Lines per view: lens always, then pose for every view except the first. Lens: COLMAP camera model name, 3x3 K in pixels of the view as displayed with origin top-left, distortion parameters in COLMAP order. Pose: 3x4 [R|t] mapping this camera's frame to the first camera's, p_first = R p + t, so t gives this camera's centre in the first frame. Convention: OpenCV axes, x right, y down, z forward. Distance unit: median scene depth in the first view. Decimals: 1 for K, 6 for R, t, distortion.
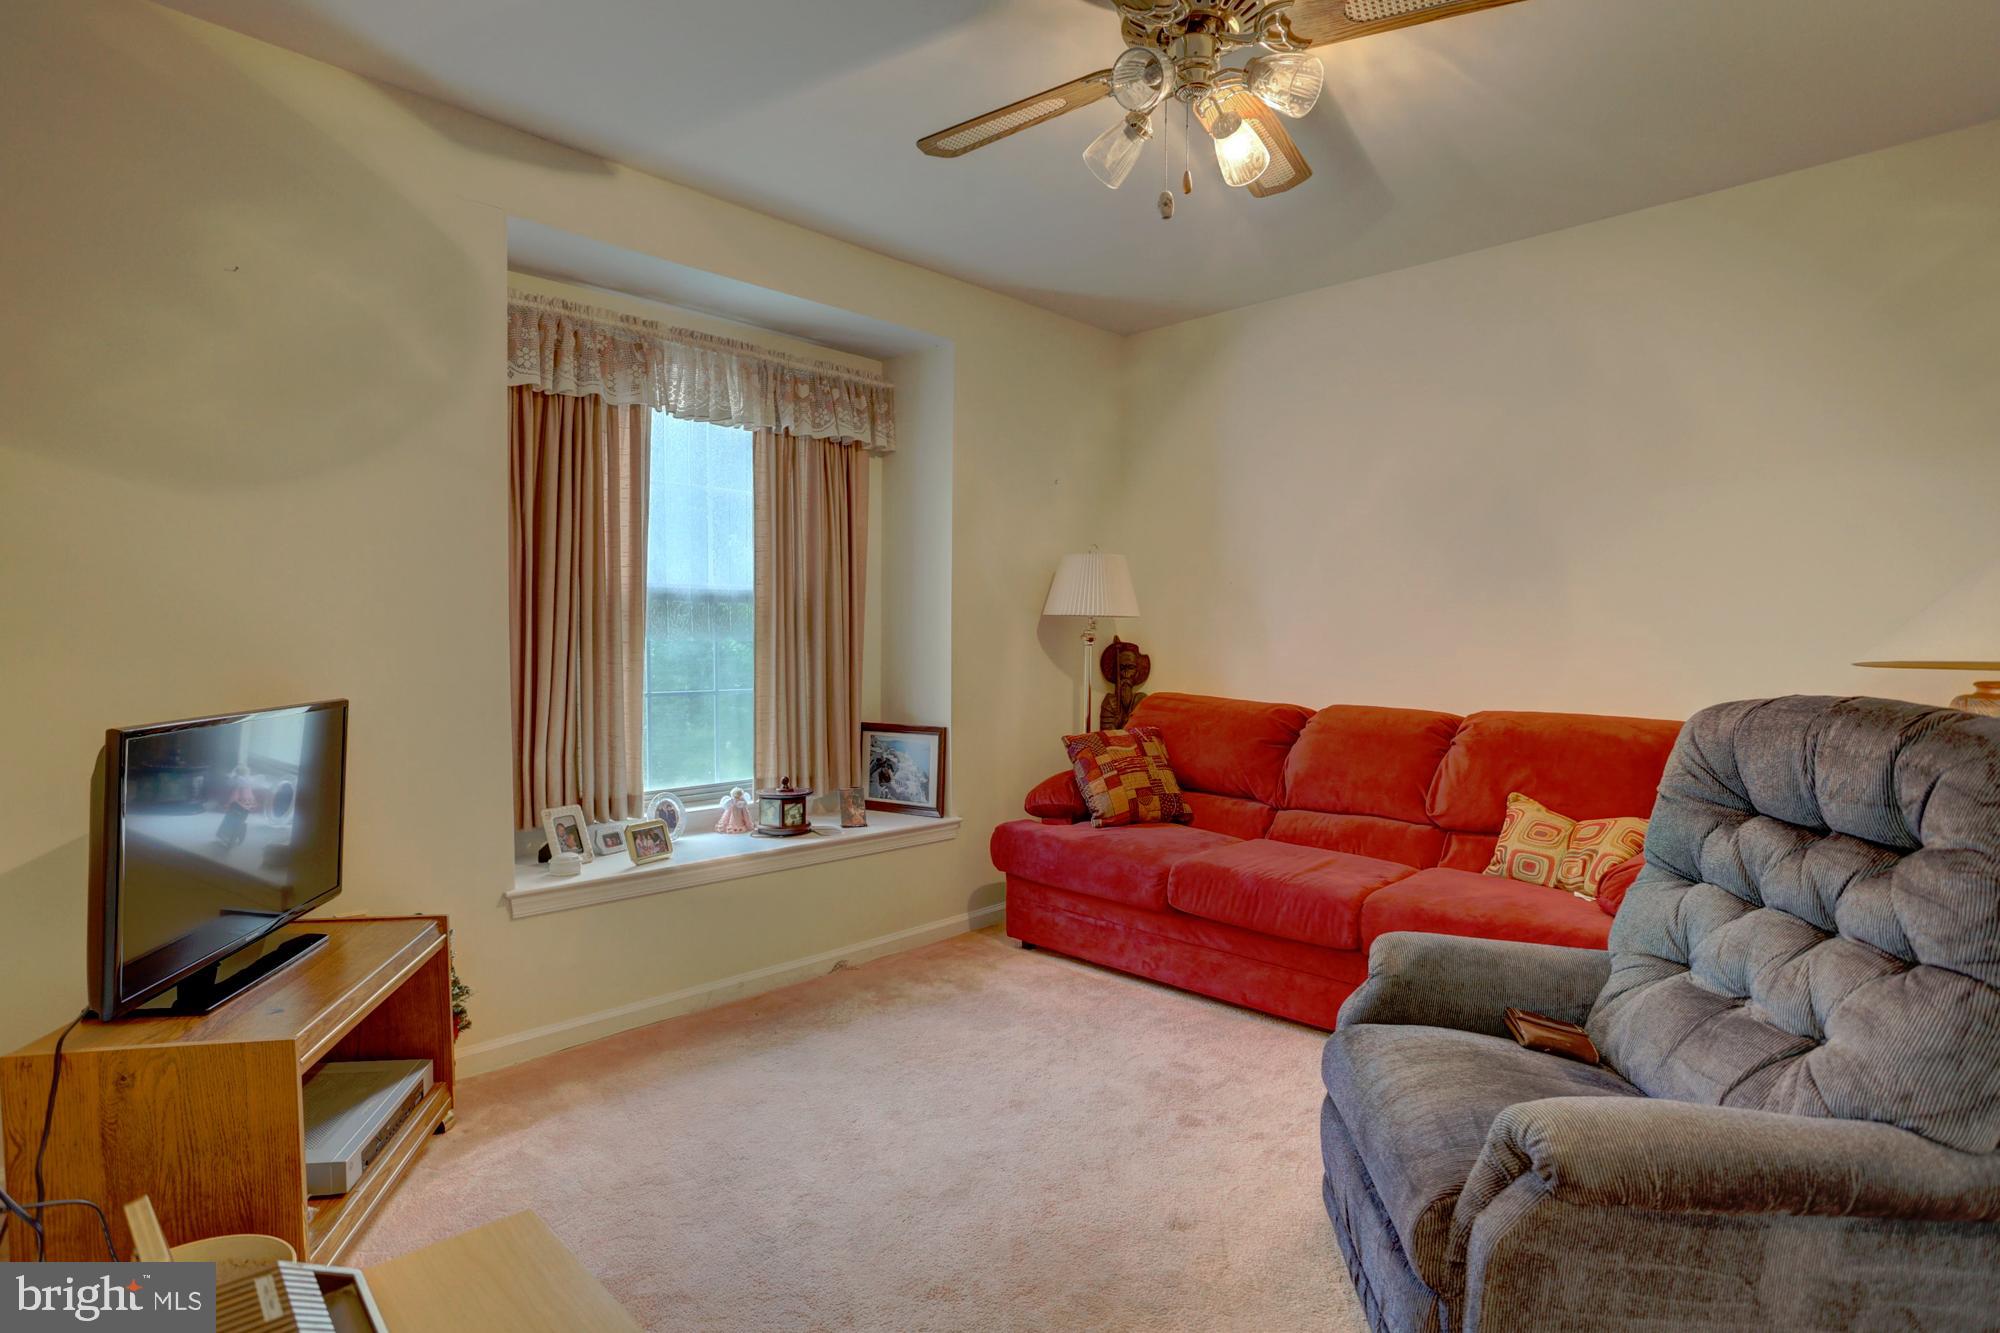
lens RADIAL K [[1008.7, 0, 995.3], [0, 1008.7, 646.9], [0, 0, 1]] dist [-0.068598, 0.035101]
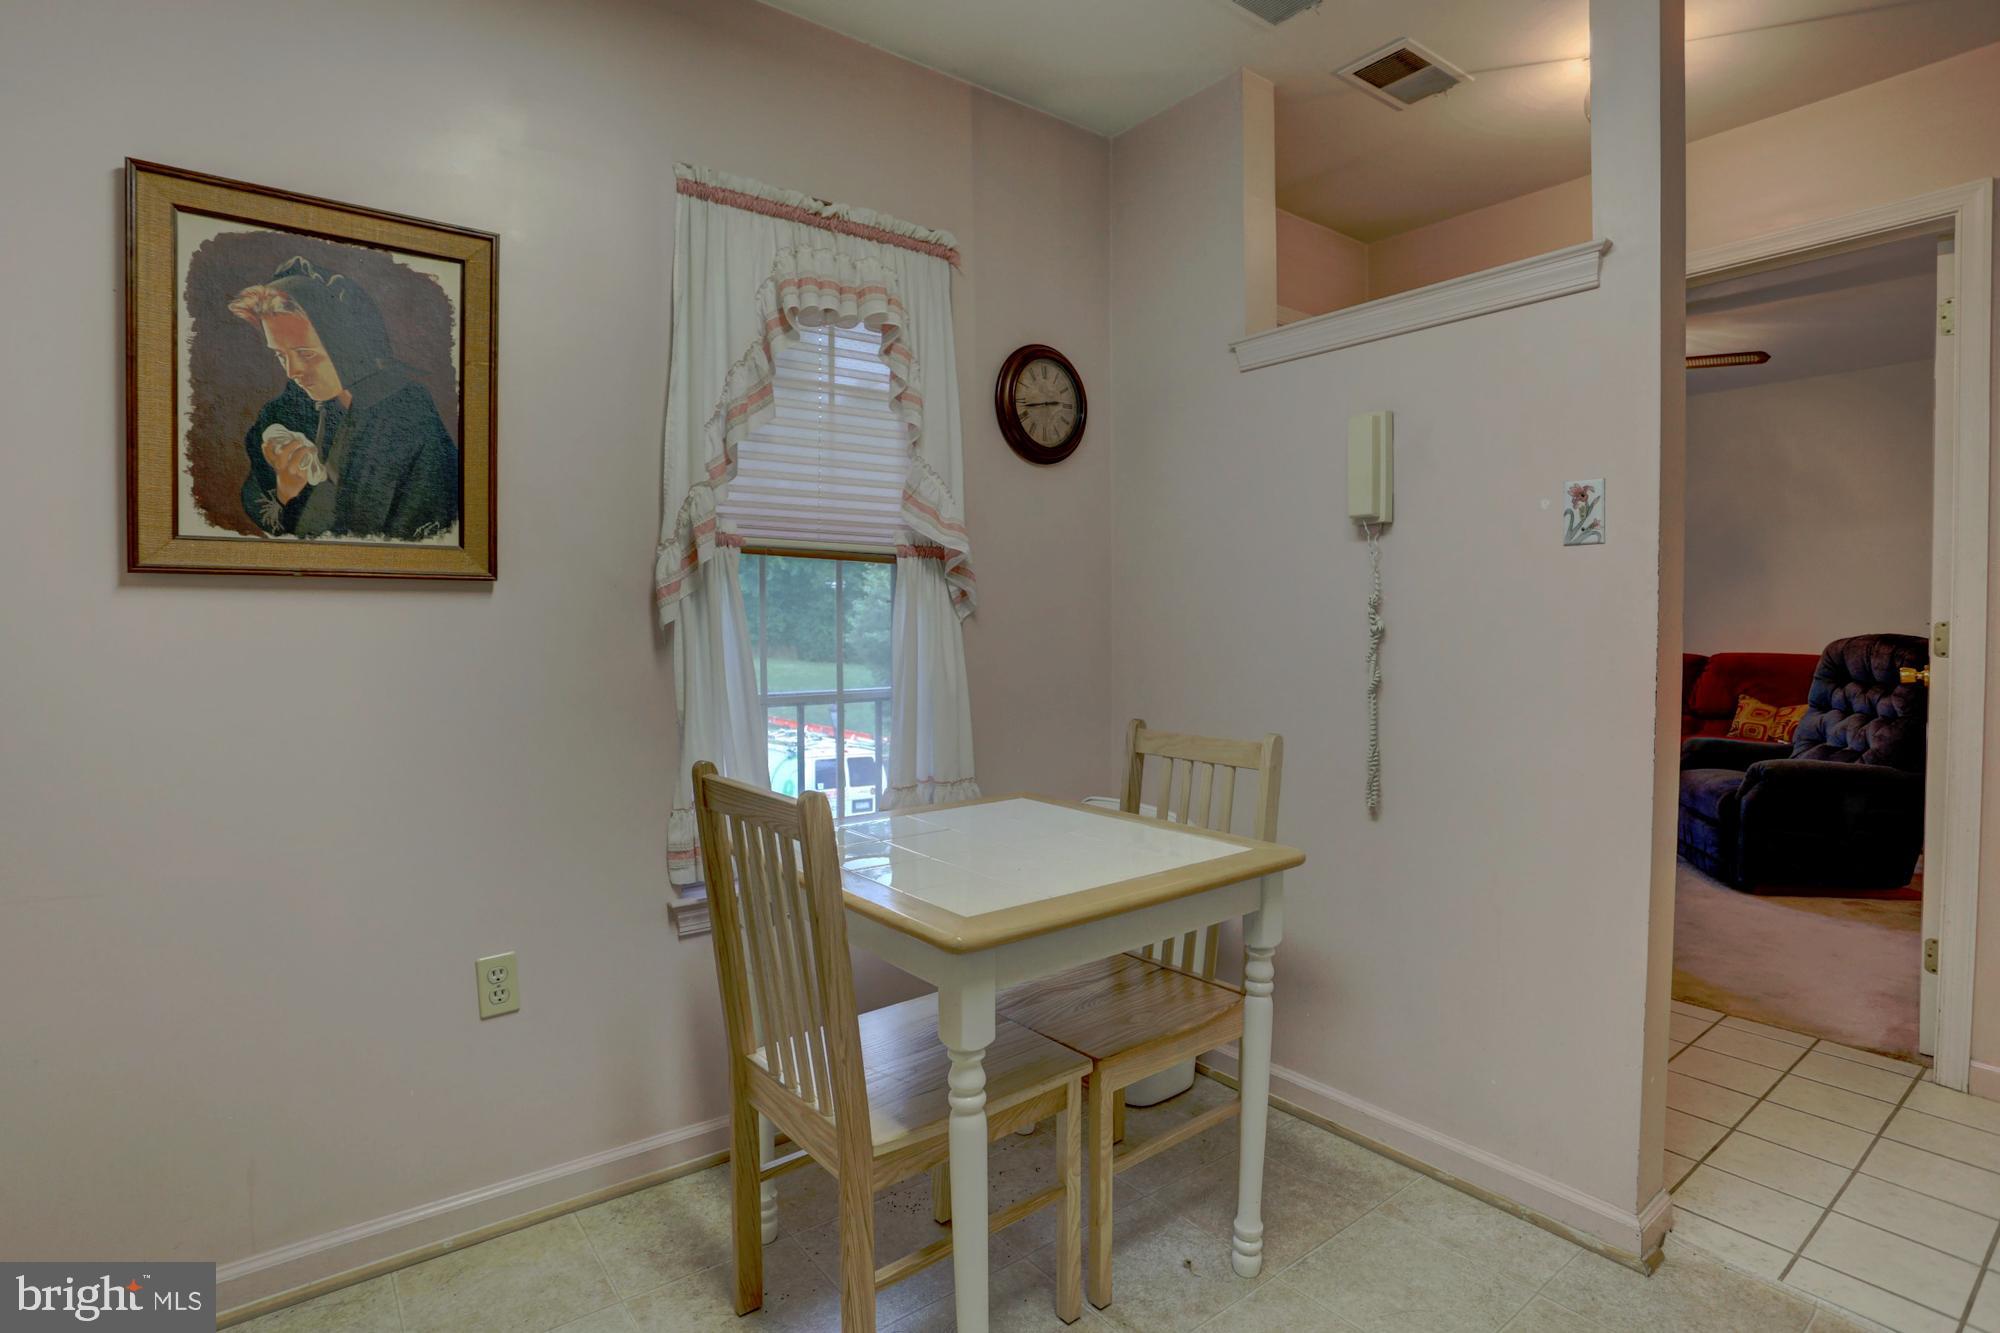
lens RADIAL K [[1008.7, 0, 995.3], [0, 1008.7, 646.9], [0, 0, 1]] dist [-0.068598, 0.035101]
pose [[0.988584, -0.020976, -0.149201, -0.658662], [0.023958, 0.999547, 0.018221, -0.012726], [0.148752, -0.021588, 0.988639, -1.153186]]
